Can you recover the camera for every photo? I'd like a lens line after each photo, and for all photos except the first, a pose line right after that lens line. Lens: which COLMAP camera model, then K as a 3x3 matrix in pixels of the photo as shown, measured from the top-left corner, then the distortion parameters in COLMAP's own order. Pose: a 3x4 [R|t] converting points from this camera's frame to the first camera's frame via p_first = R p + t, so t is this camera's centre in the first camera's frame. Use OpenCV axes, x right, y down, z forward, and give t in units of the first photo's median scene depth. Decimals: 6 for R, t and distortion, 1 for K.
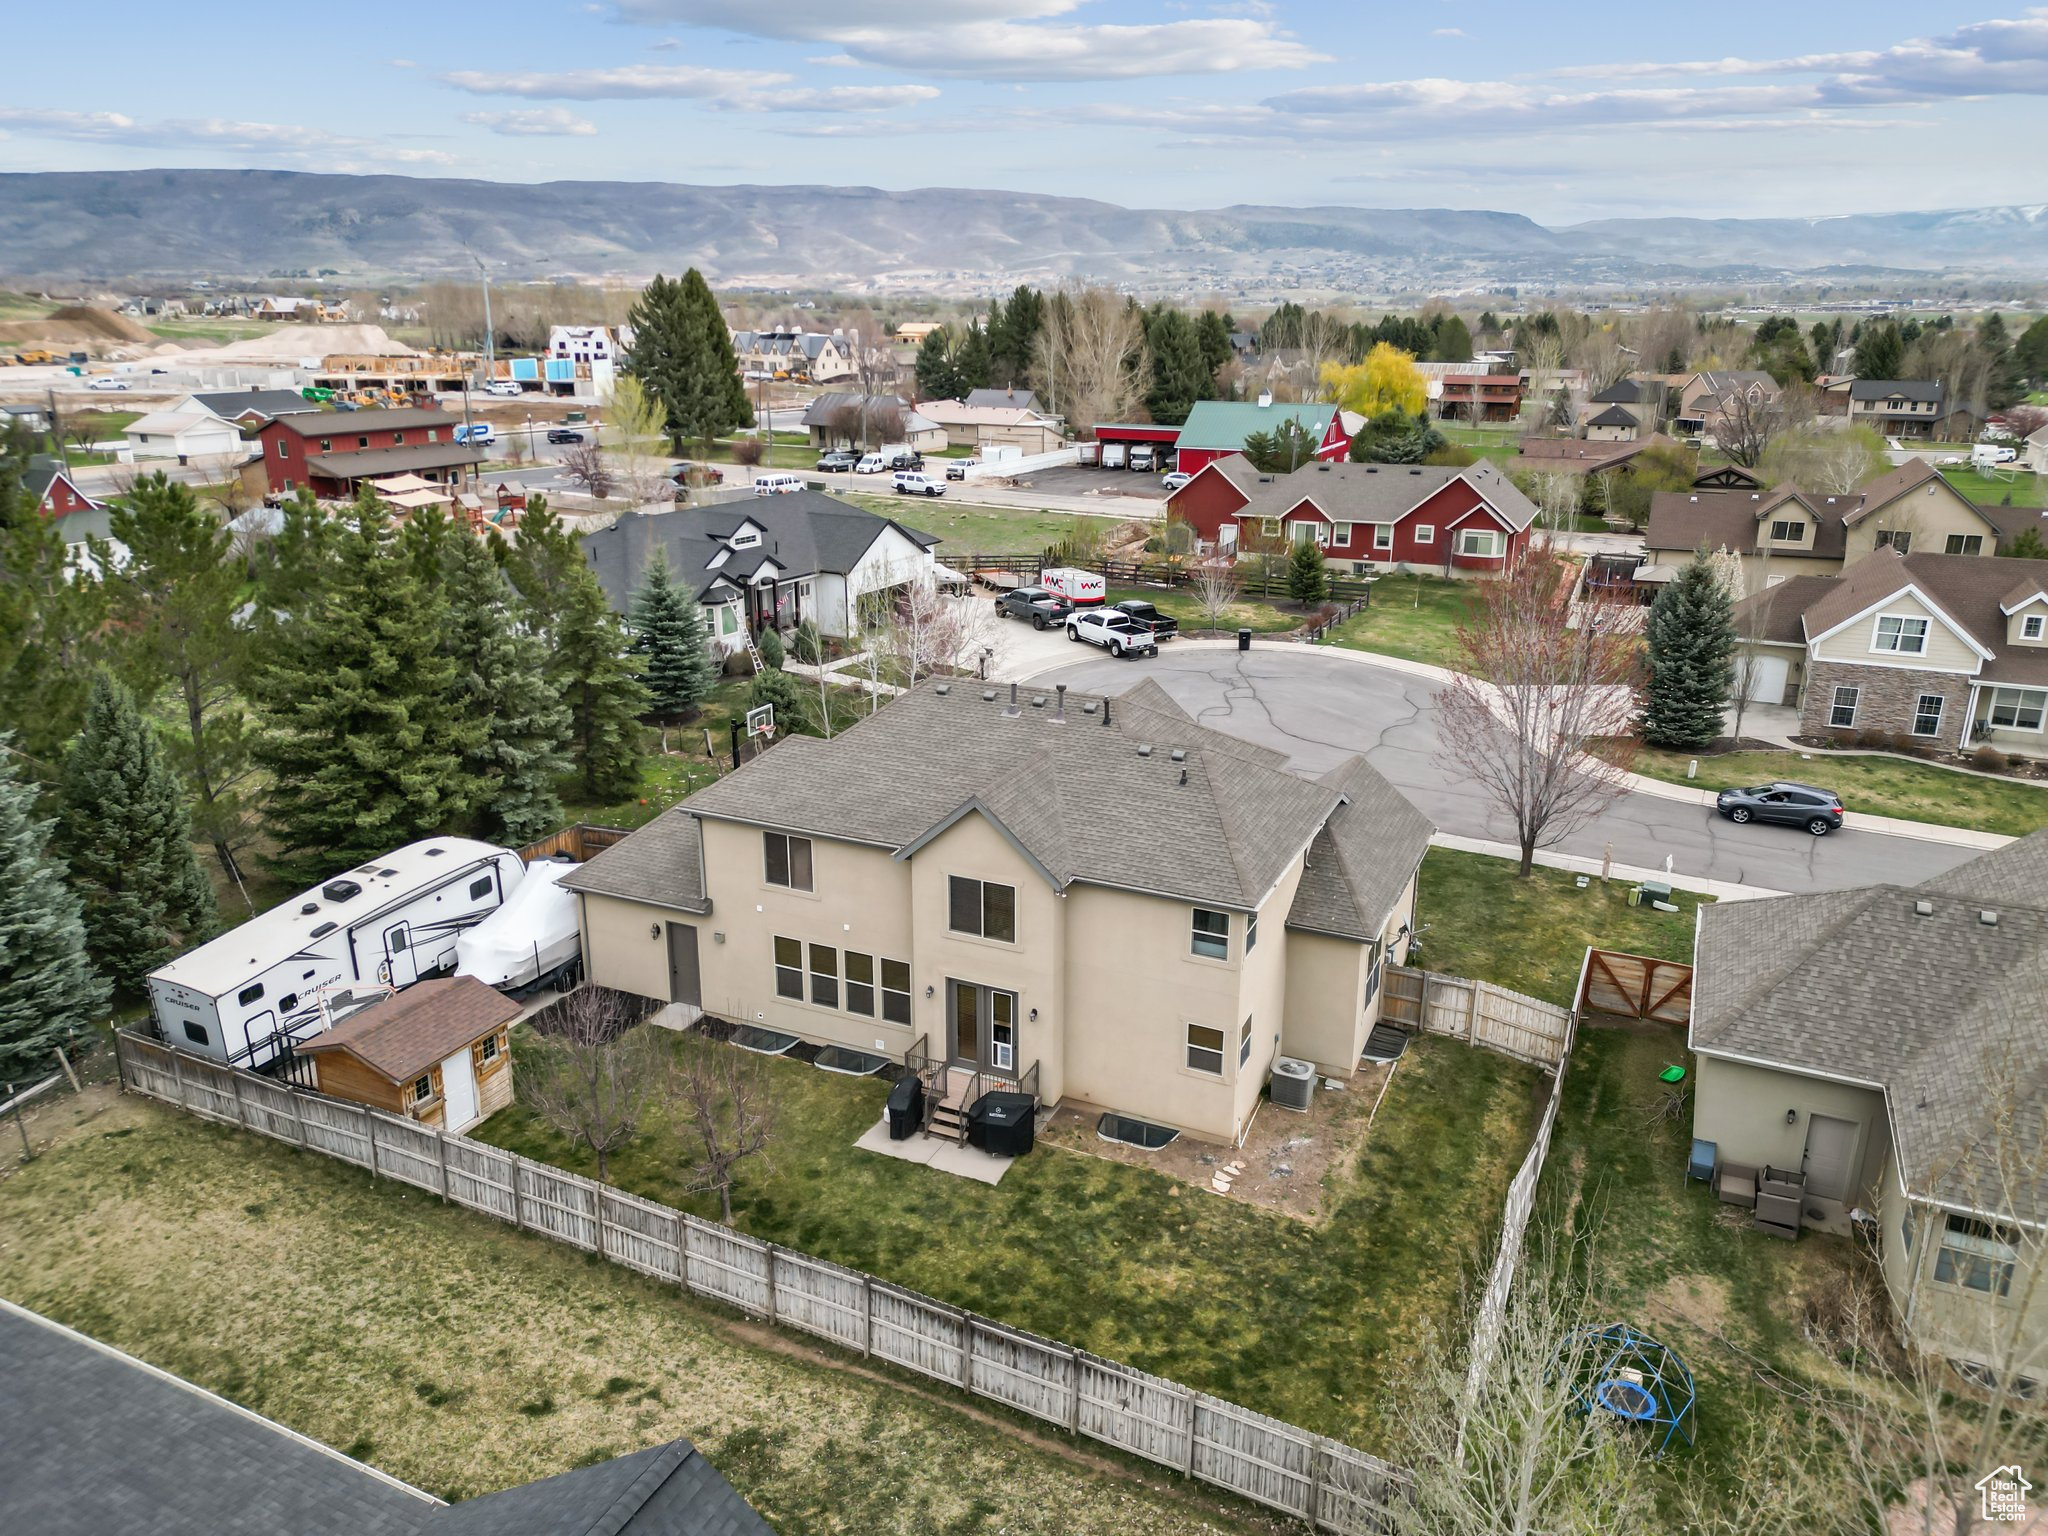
lens RADIAL K [[1411.0, 0, 1023.0], [0, 1411.0, 787.6], [0, 0, 1]] dist [0.084857, -0.080344]
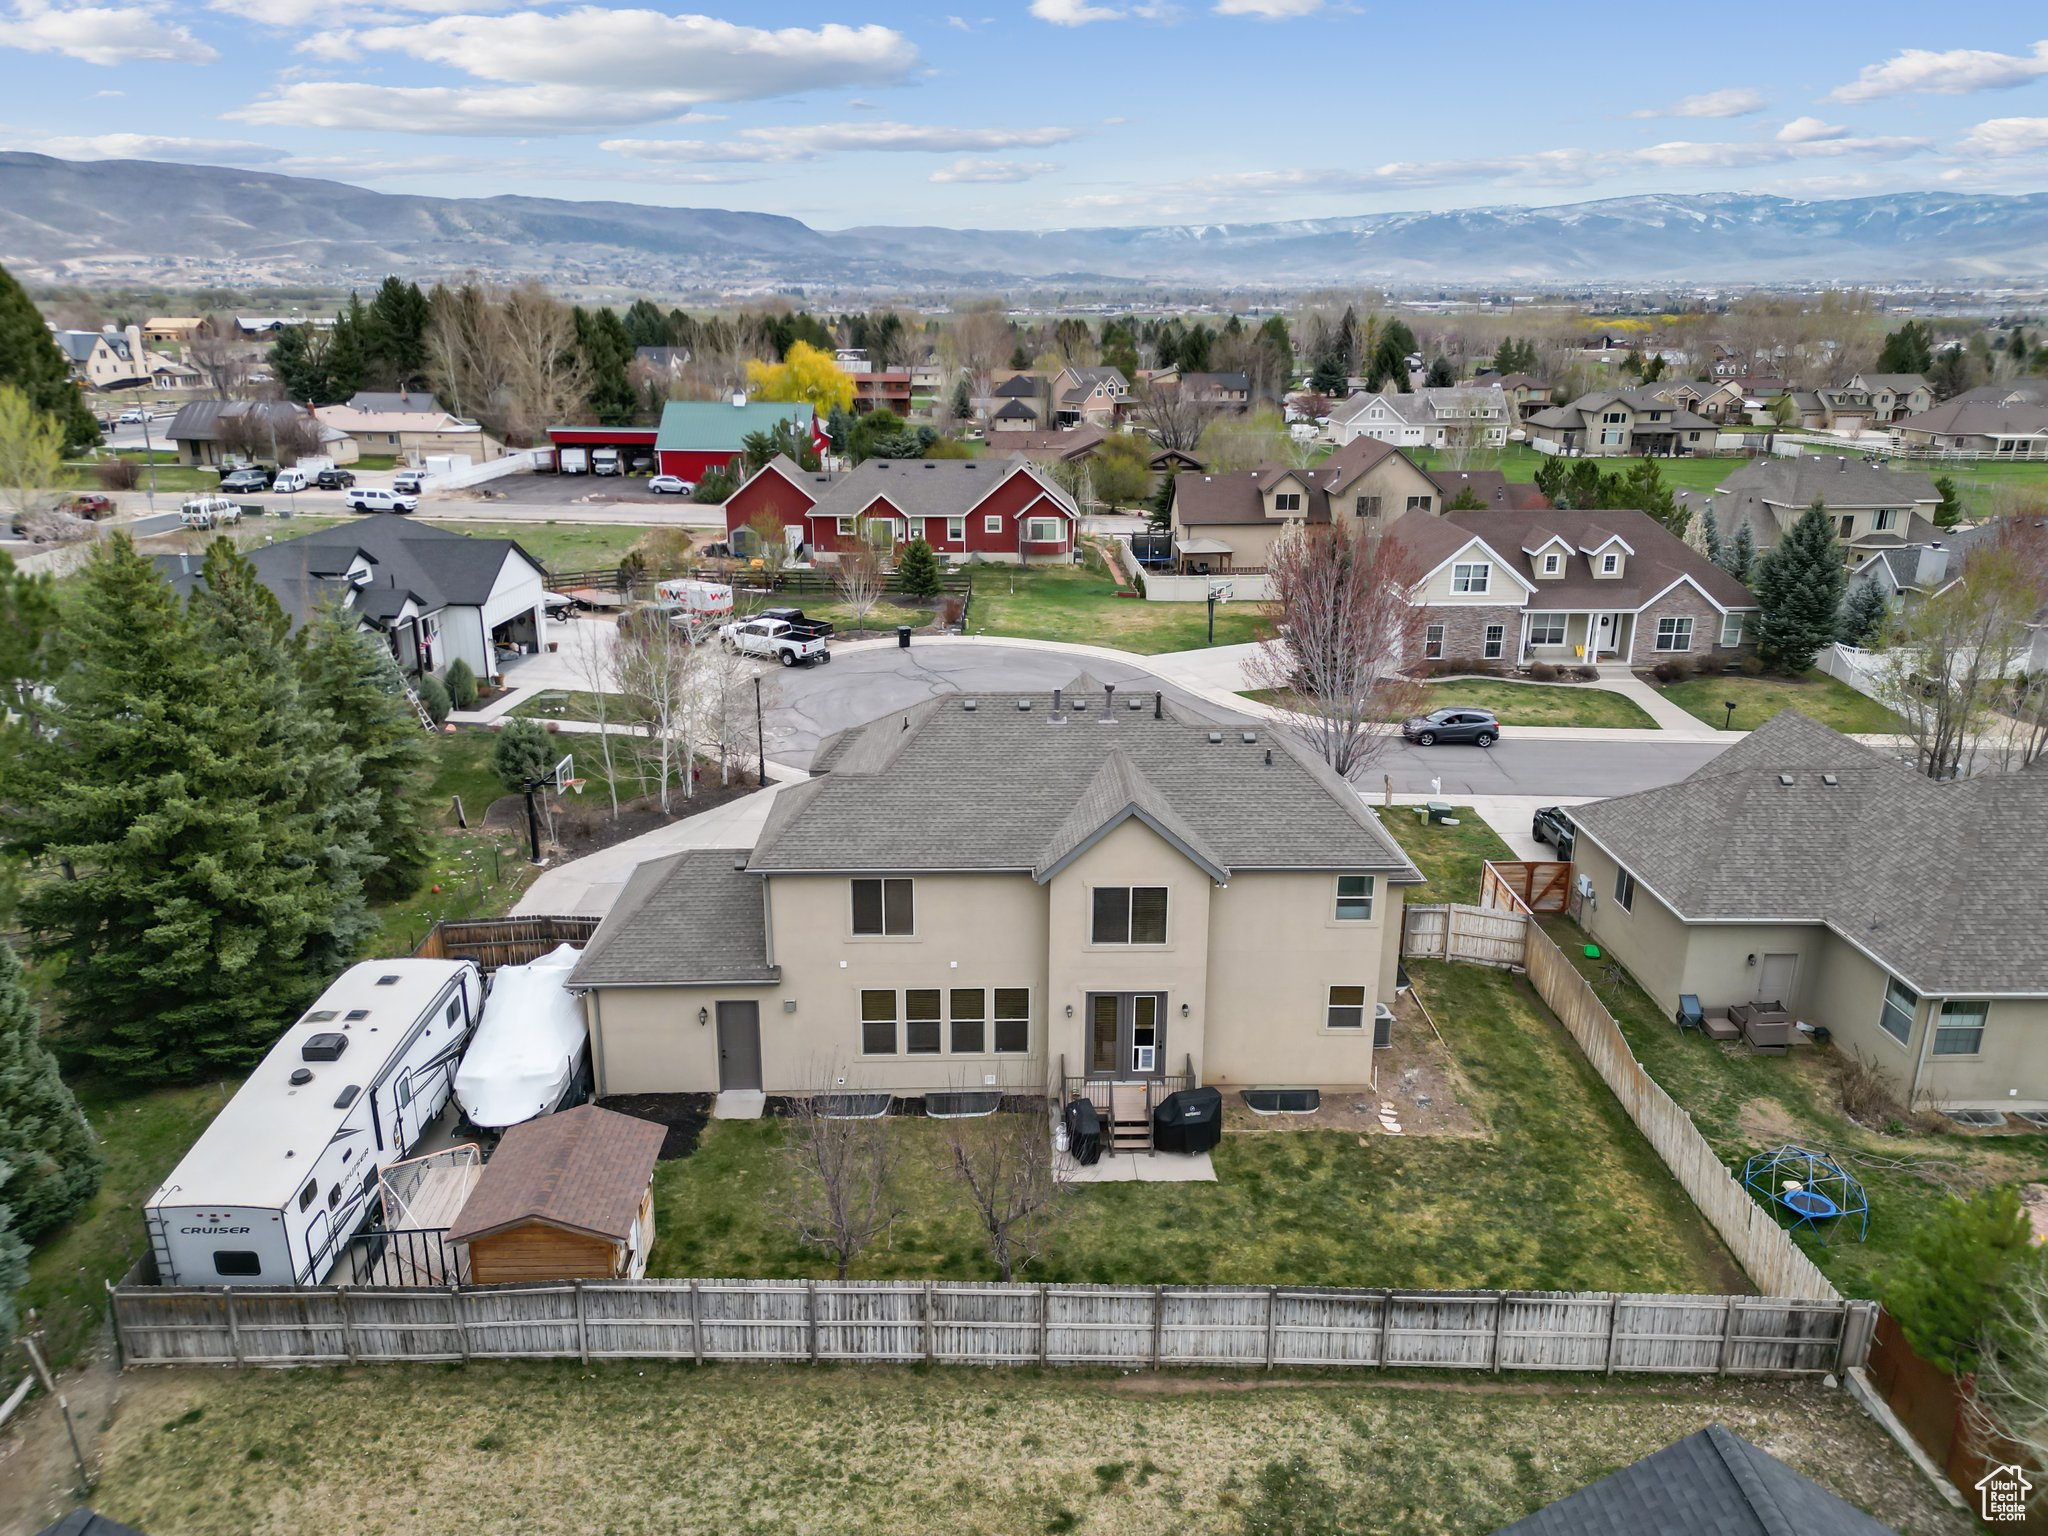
lens RADIAL K [[1411.0, 0, 1023.0], [0, 1411.0, 787.6], [0, 0, 1]] dist [0.084857, -0.080344]
pose [[0.895639, -0.143015, 0.421163, -0.435343], [0.142365, 0.989258, 0.033174, -0.040464], [-0.421383, 0.030247, 0.906378, 0.111358]]
